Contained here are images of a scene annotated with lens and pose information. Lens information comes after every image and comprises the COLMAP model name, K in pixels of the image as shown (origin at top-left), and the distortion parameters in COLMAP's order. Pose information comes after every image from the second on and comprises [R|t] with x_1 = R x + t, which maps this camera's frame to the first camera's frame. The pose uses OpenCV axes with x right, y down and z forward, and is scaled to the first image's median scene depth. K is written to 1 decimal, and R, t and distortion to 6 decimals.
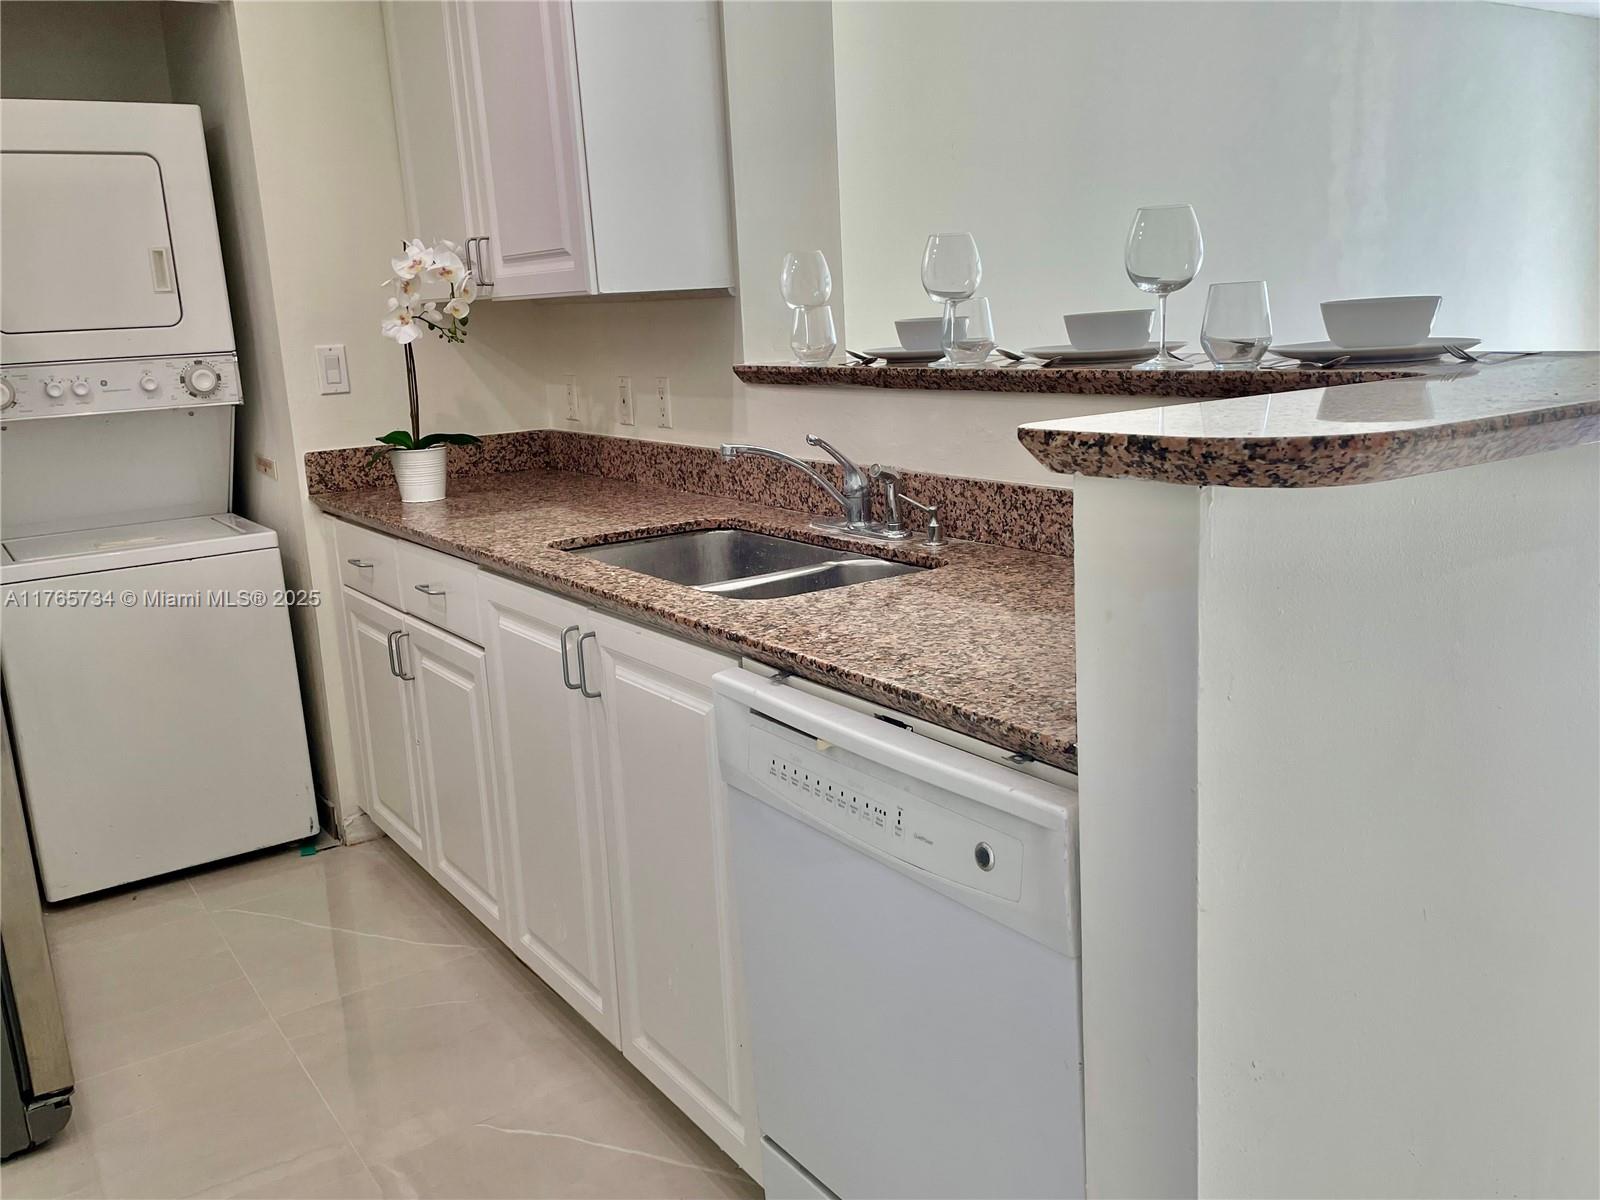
lens RADIAL K [[1325.5, 0, 802.4], [0, 1325.5, 599.2], [0, 0, 1]] dist [0.091851, -0.108751]
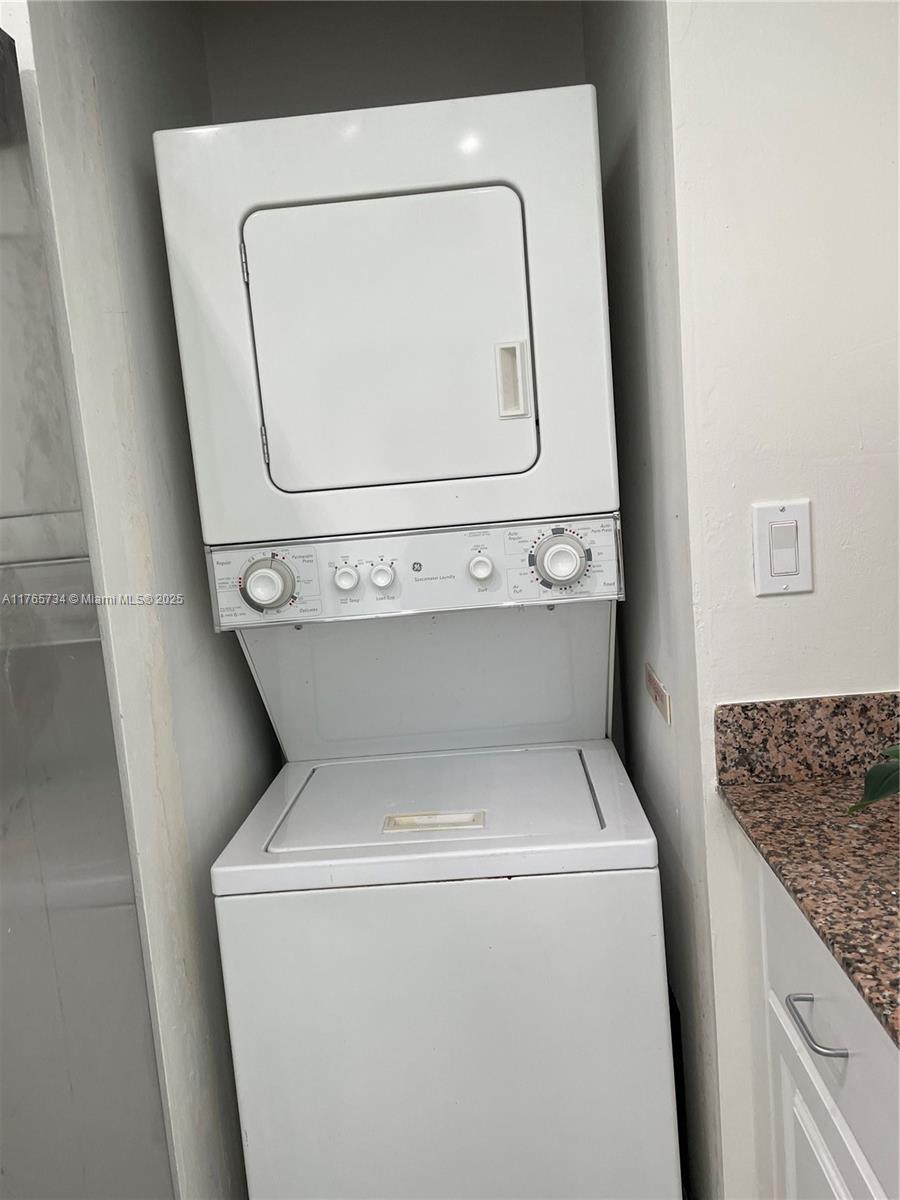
lens RADIAL K [[994.1, 0, 453.6], [0, 994.1, 601.2], [0, 0, 1]] dist [0.091851, -0.108751]
pose [[0.803918, 0.055043, -0.592188, -0.227317], [-0.087339, 0.995839, -0.026003, -0.131624], [0.588292, 0.072625, 0.805380, 0.629777]]
